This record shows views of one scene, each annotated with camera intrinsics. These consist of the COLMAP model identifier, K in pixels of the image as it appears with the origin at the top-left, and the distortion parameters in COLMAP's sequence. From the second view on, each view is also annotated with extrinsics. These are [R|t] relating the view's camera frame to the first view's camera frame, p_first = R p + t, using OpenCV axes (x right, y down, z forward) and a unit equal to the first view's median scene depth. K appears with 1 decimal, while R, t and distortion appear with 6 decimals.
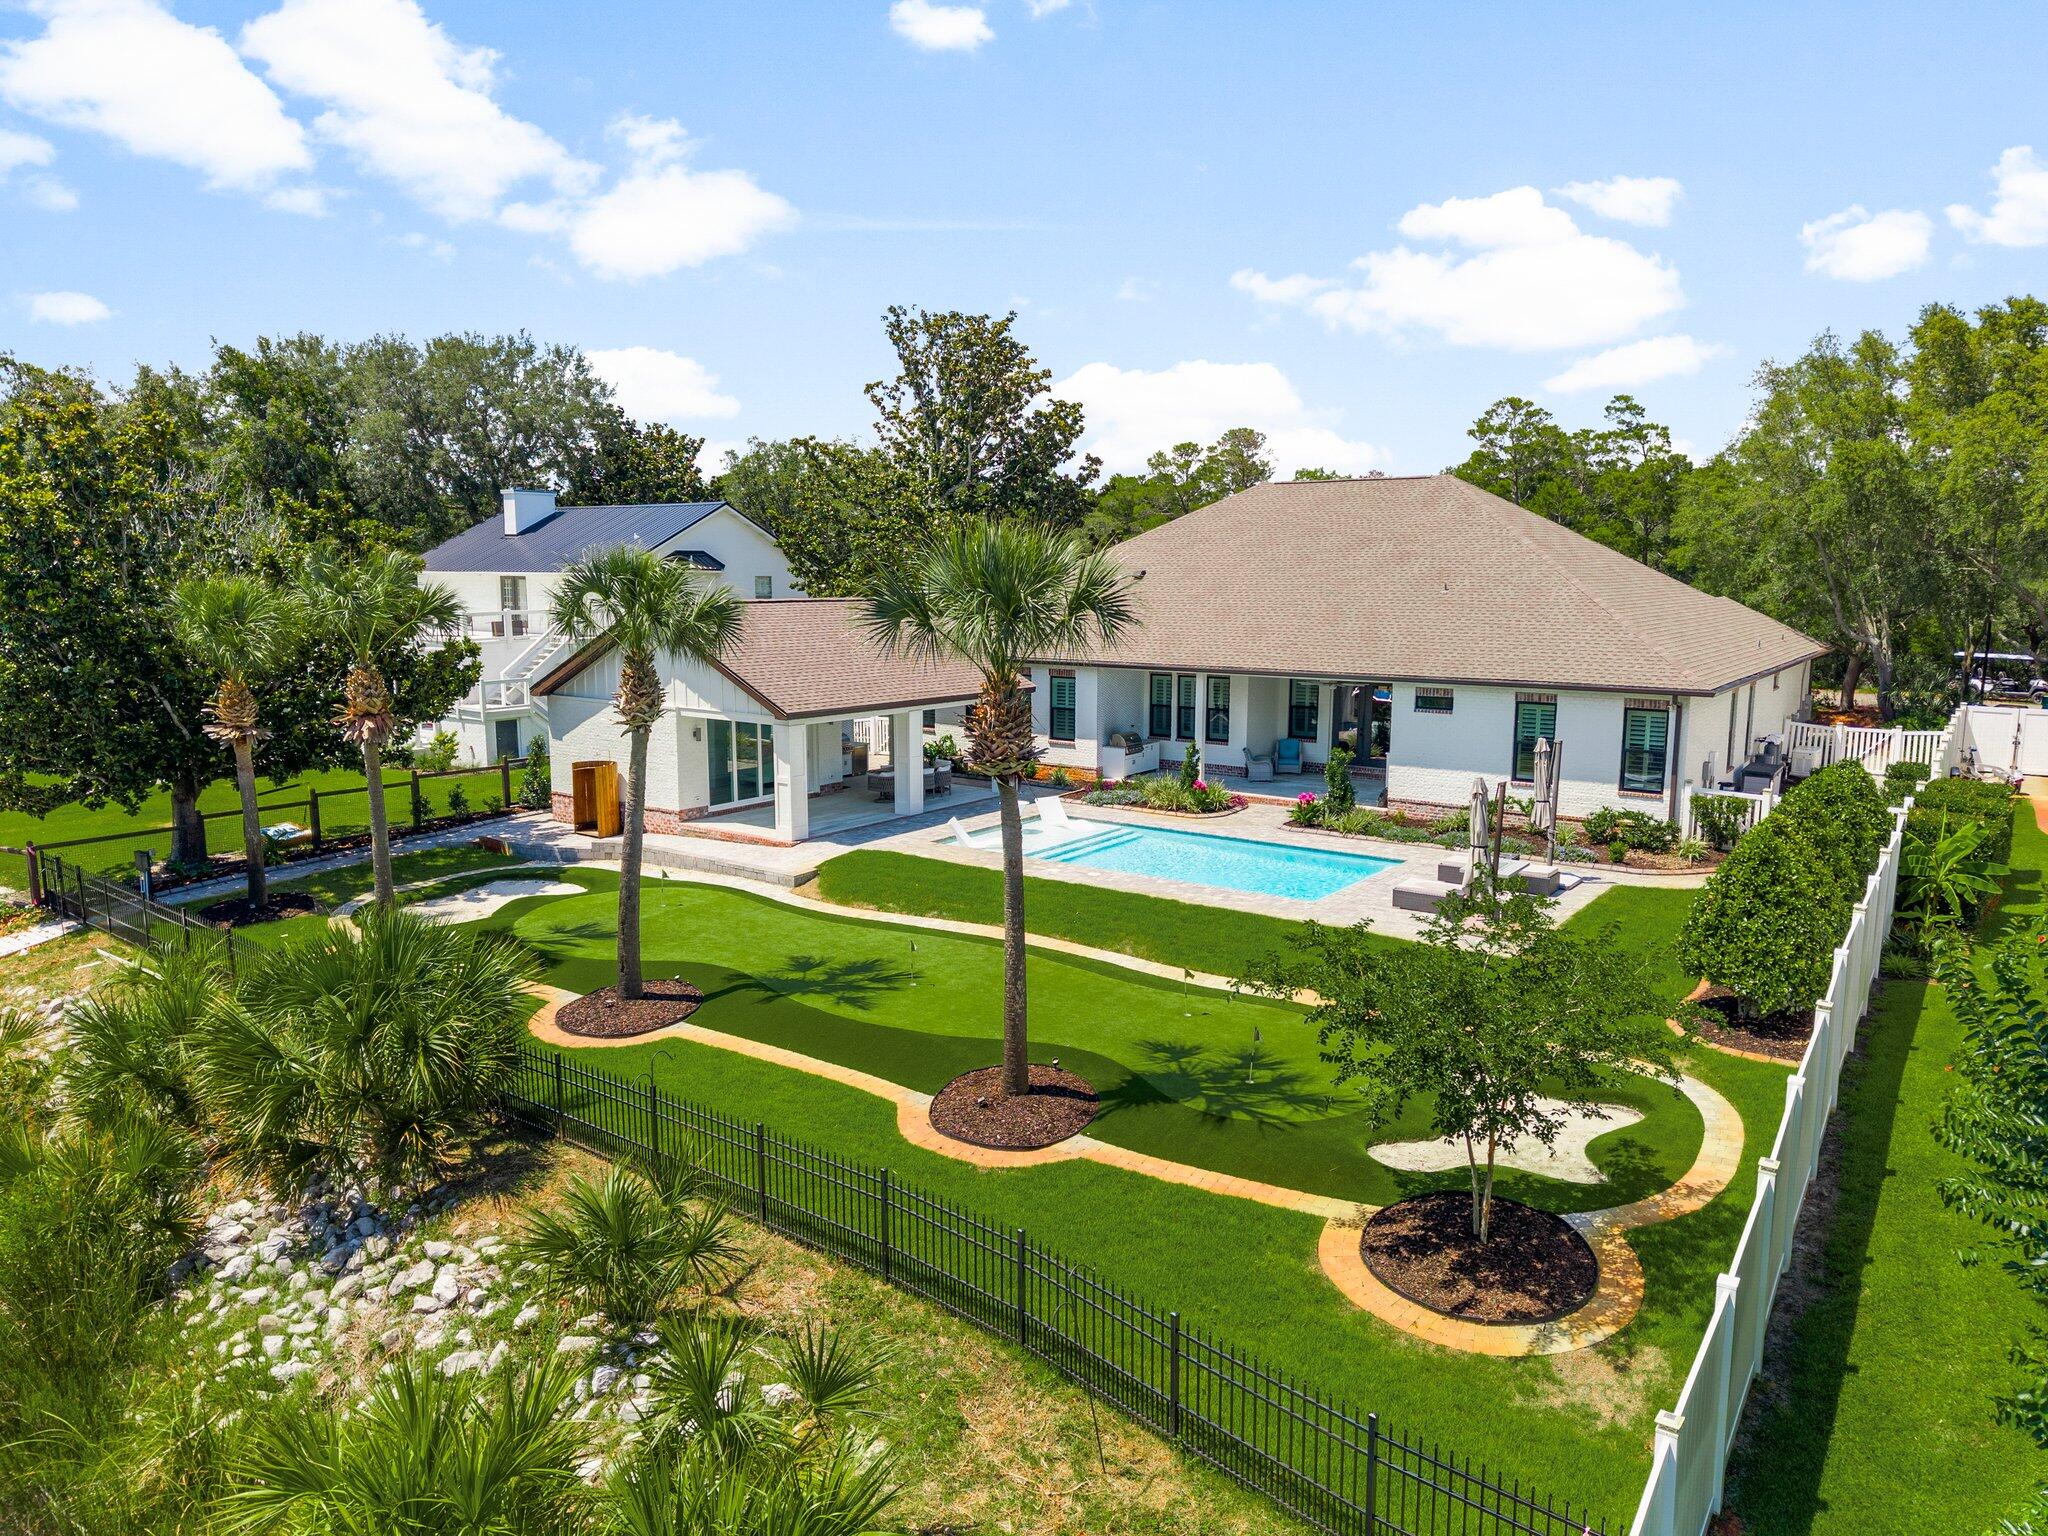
lens RADIAL K [[1401.6, 0, 1010.6], [0, 1401.6, 746.3], [0, 0, 1]] dist [0.057406, -0.065020]
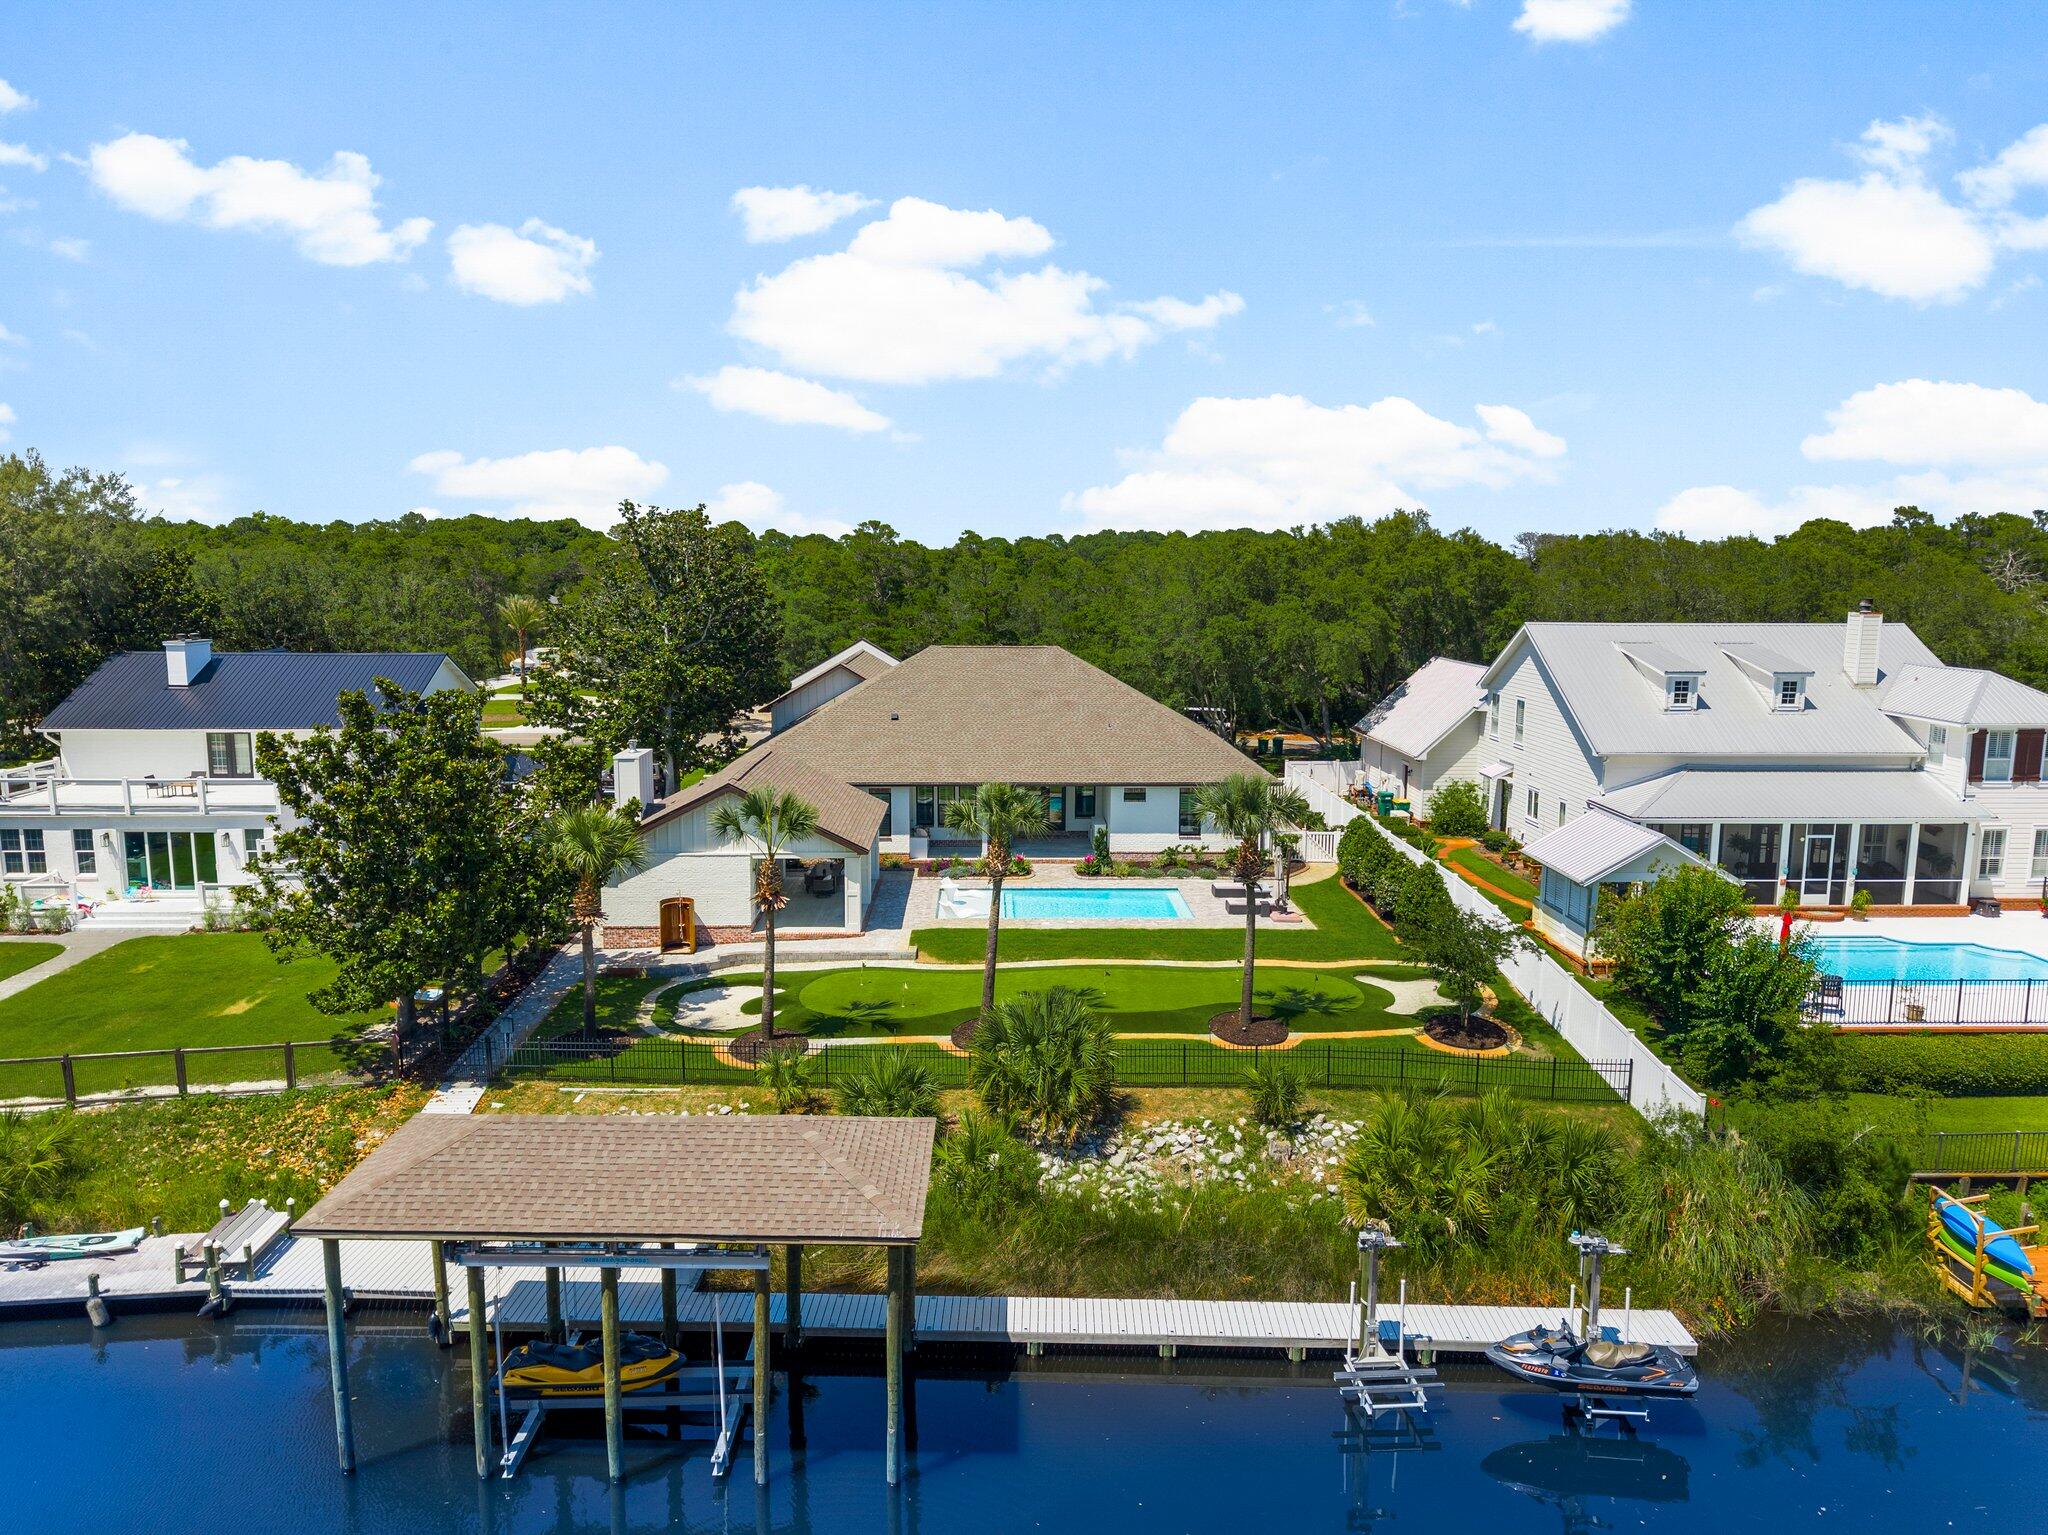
lens RADIAL K [[1405.7, 0, 1024.0], [0, 1405.7, 767.5], [0, 0, 1]] dist [0.066886, -0.109678]
pose [[0.782968, -0.088469, 0.615739, -1.110275], [0.077795, 0.995990, 0.044180, -0.194205], [-0.617179, 0.013310, 0.786710, -0.370345]]
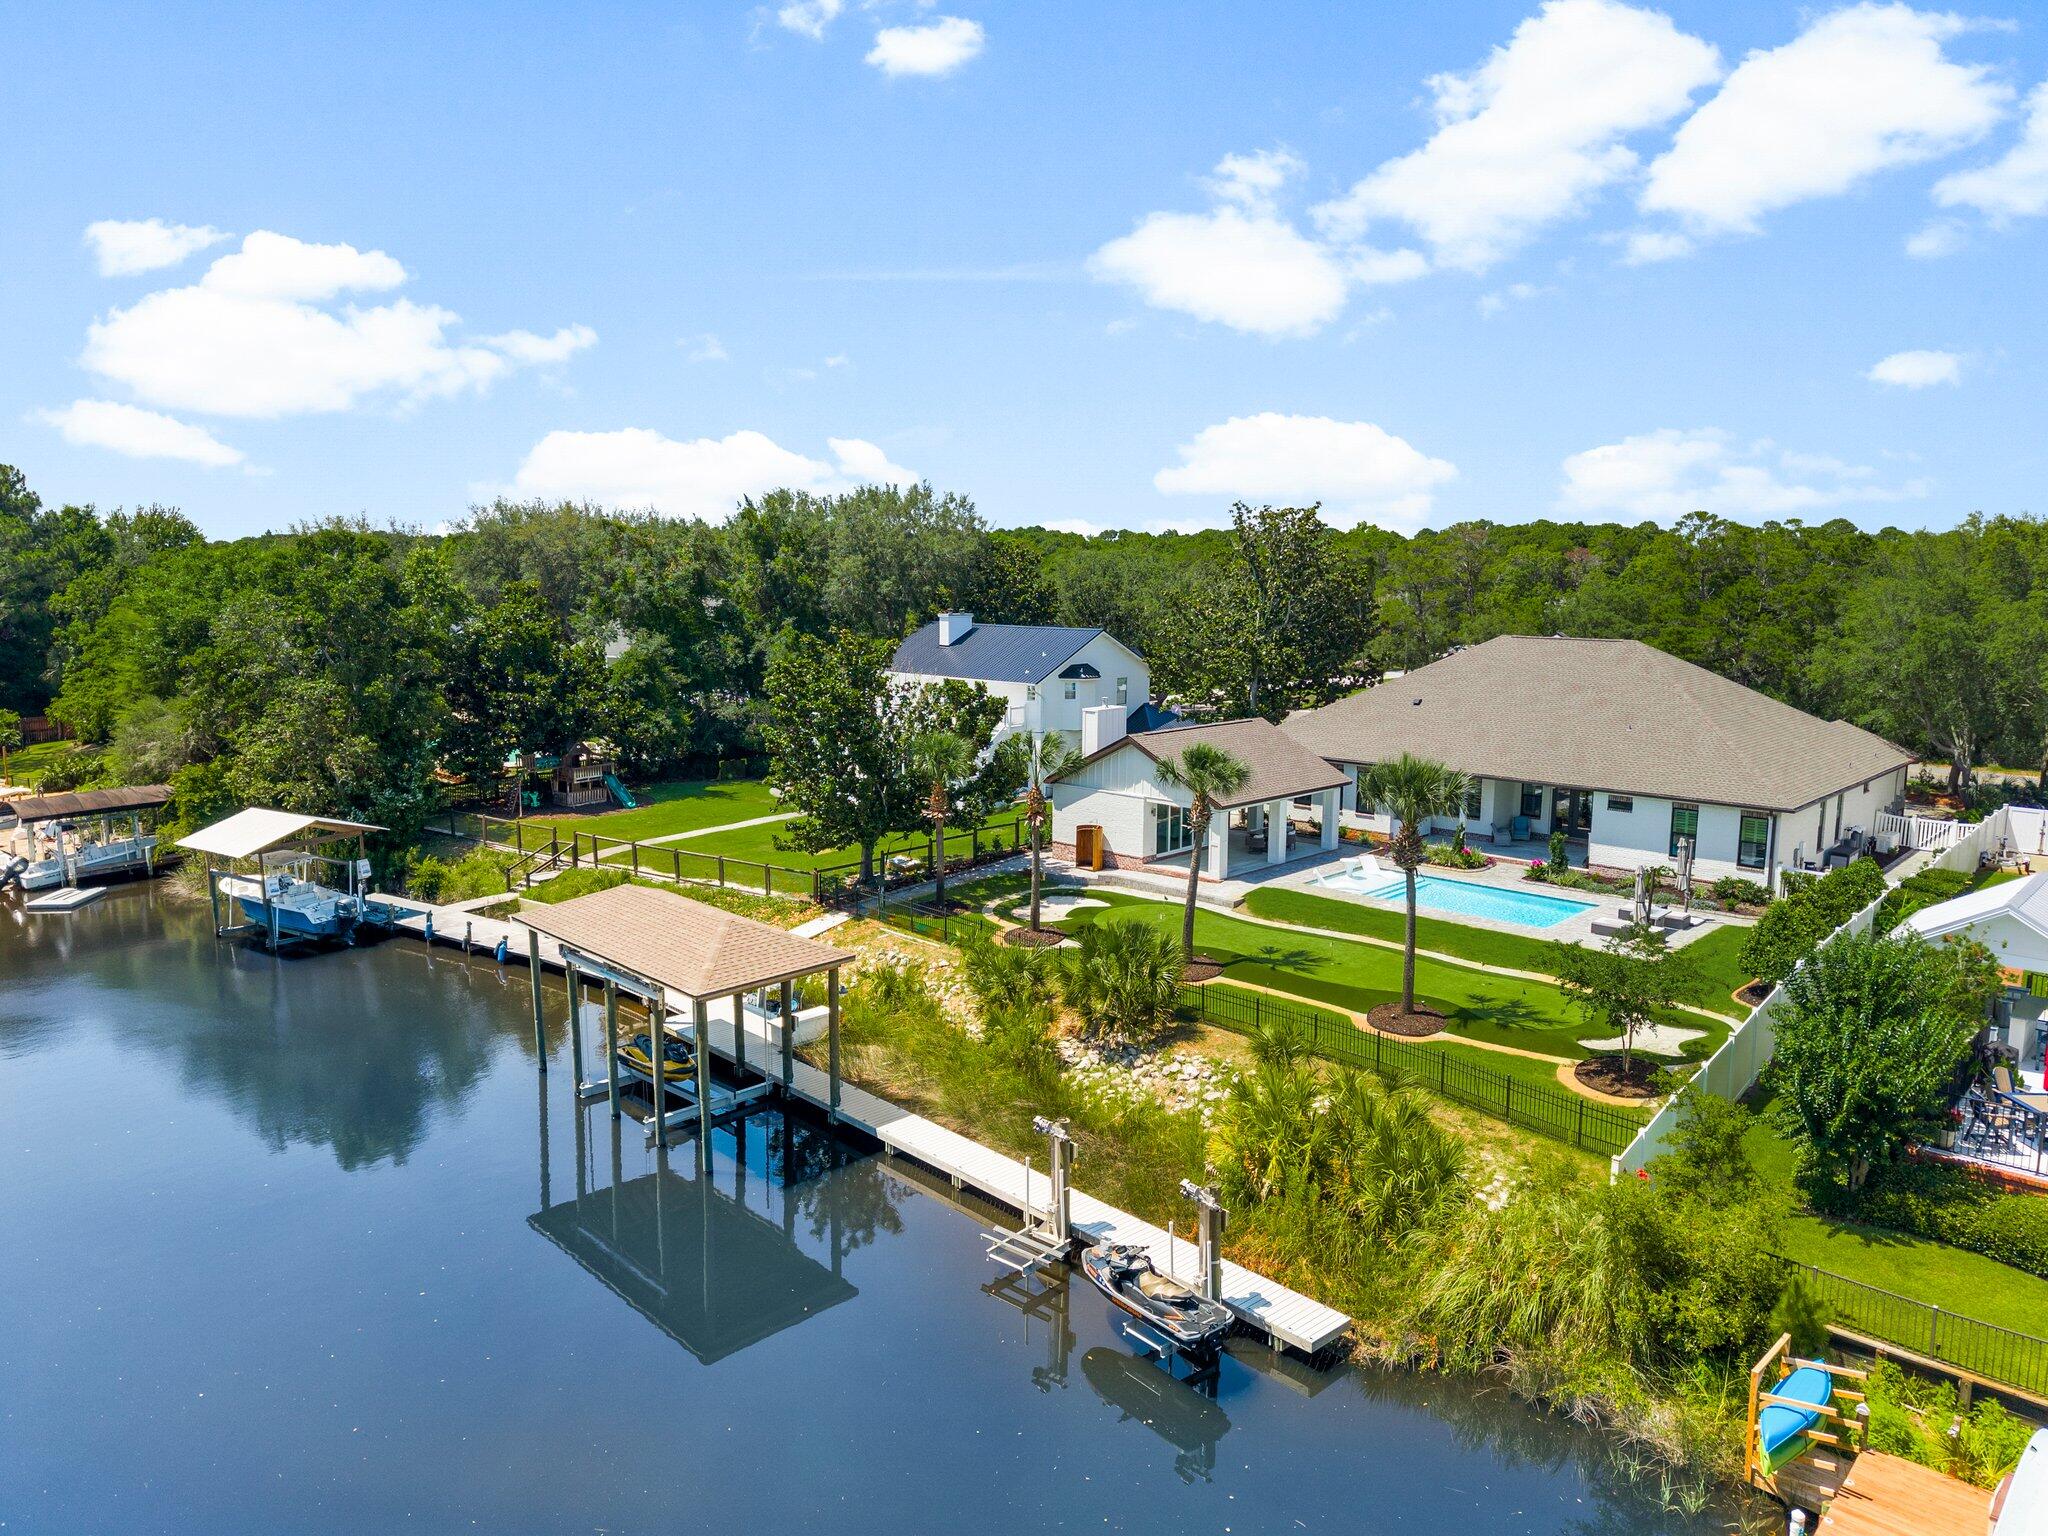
lens RADIAL K [[1401.6, 0, 1010.6], [0, 1401.6, 746.3], [0, 0, 1]] dist [0.057406, -0.065020]
pose [[0.991679, 0.019467, -0.127253, -0.231164], [-0.019435, 0.999810, 0.001498, -0.108925], [0.127258, 0.000988, 0.991869, -0.858024]]
